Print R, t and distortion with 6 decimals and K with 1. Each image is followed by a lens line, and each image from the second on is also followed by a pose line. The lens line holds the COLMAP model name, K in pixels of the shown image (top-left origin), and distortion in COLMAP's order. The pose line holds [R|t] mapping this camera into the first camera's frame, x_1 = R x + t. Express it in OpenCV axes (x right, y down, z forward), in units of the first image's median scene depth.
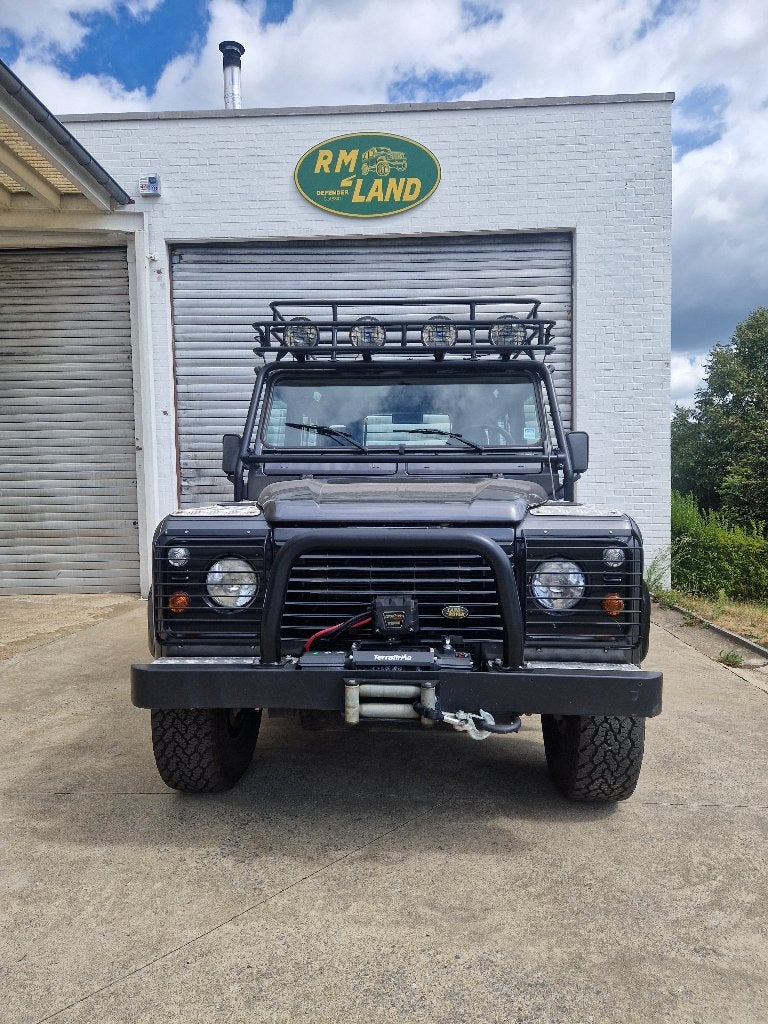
lens RADIAL K [[708.9, 0, 383.8], [0, 708.9, 505.7], [0, 0, 1]] dist [0.022653, -0.019879]
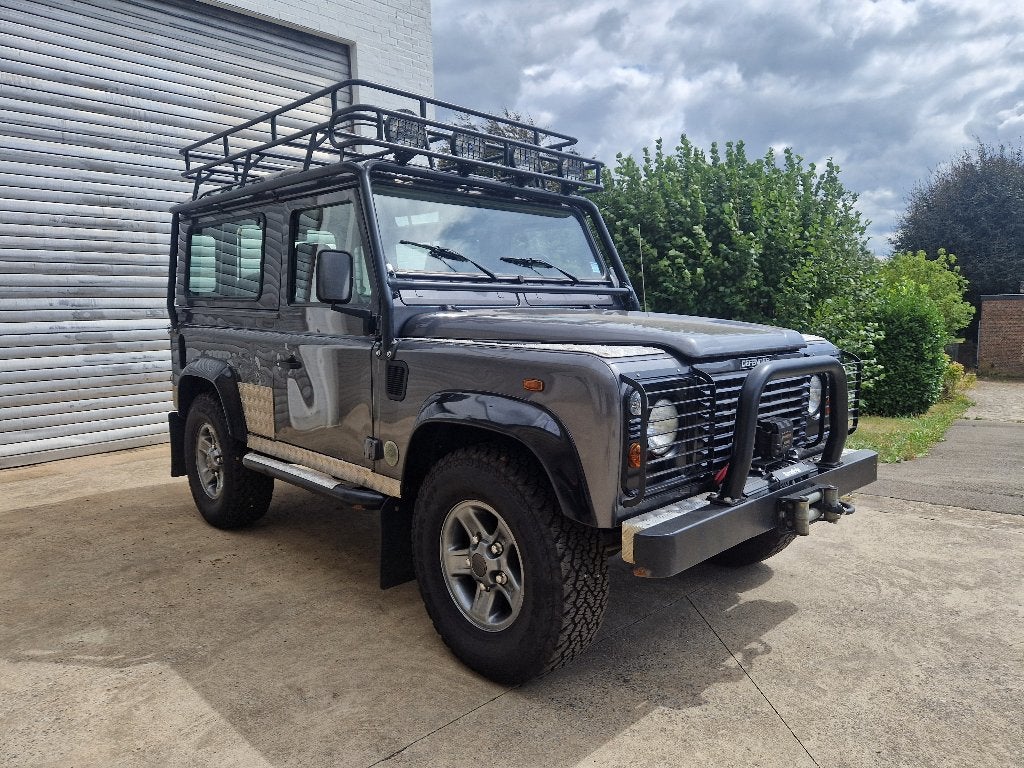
lens RADIAL K [[708.9, 0, 510.3], [0, 708.9, 391.3], [0, 0, 1]] dist [0.022653, -0.019879]
pose [[0.662607, -0.083966, 0.744246, -0.979265], [0.018287, 0.995213, 0.095999, -0.028206], [-0.748744, -0.050000, 0.660971, 0.518189]]
